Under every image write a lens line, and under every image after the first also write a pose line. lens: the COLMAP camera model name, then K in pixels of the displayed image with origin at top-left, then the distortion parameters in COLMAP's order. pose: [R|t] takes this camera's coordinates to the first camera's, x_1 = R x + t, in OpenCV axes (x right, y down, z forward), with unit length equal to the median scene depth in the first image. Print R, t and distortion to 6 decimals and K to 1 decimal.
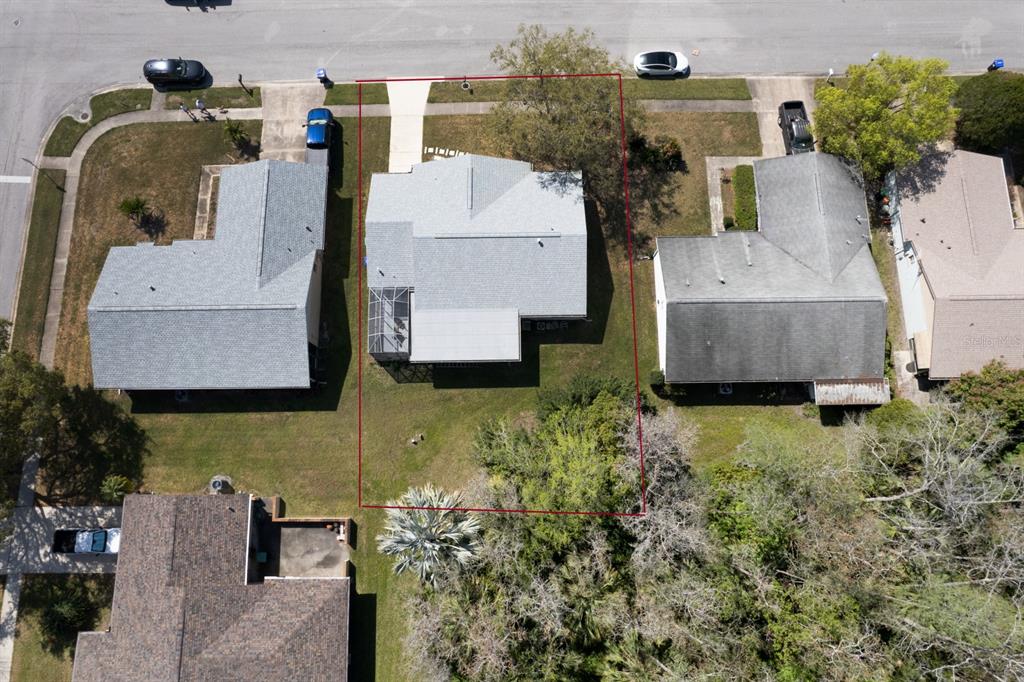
lens RADIAL K [[661.4, 0, 512.3], [0, 661.4, 347.0], [0, 0, 1]] dist [-0.126622, 0.109180]
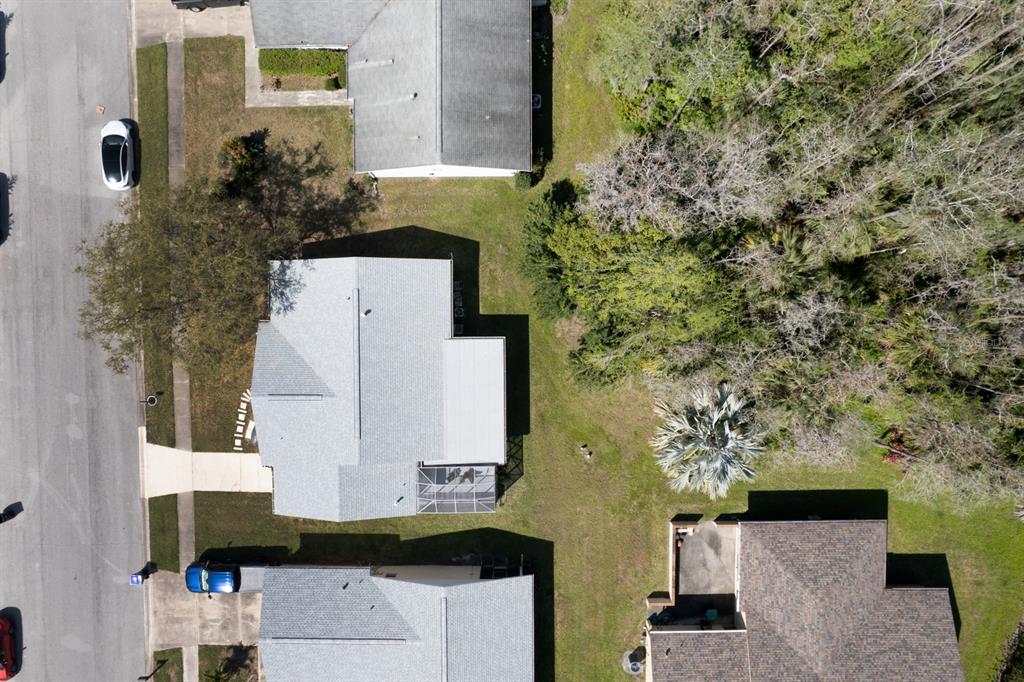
lens RADIAL K [[661.4, 0, 512.3], [0, 661.4, 347.0], [0, 0, 1]] dist [-0.126622, 0.109180]
pose [[0.006789, -0.999514, -0.030413, 0.024912], [0.979270, 0.000488, 0.202557, -0.137565], [-0.202443, -0.031158, 0.978798, 0.141653]]
